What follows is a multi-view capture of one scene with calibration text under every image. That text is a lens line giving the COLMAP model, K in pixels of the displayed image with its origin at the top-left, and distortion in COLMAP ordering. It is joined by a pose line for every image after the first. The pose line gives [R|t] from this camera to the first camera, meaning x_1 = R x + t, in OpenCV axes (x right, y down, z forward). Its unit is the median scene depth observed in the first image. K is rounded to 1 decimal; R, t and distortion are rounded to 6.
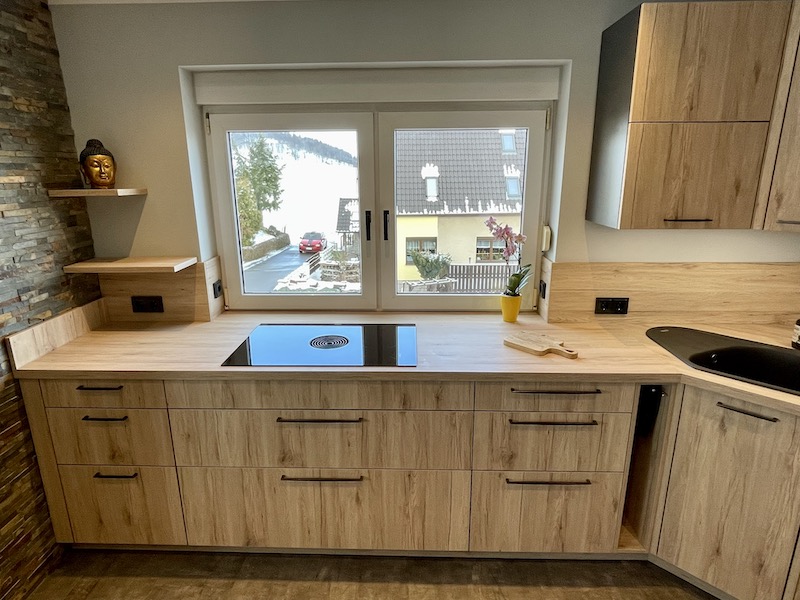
lens RADIAL K [[478.4, 0, 400.0], [0, 478.4, 300.0], [0, 0, 1]] dist [-0.001418, 0.000984]
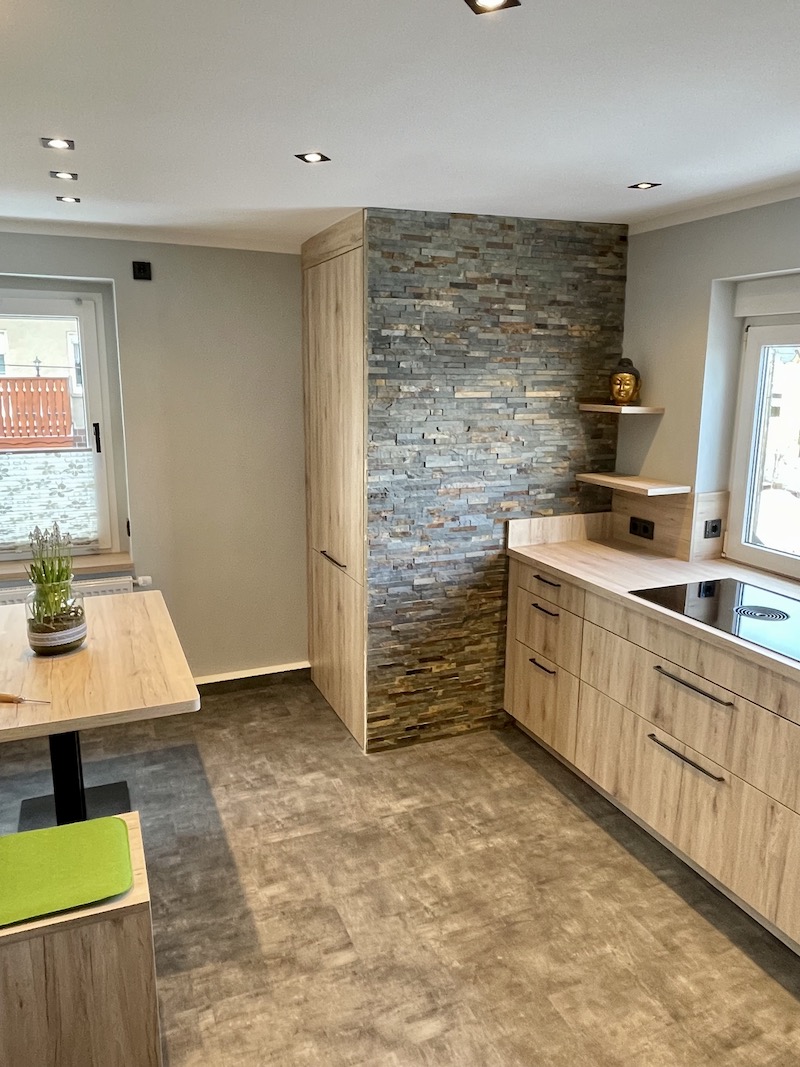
lens RADIAL K [[753.4, 0, 400.0], [0, 753.4, 533.5], [0, 0, 1]] dist [0.037540, -0.063017]
pose [[0.423705, 0.206971, -0.881837, 0.709552], [-0.254147, 0.961603, 0.103580, -0.016576], [0.869415, 0.180229, 0.460038, -0.118280]]
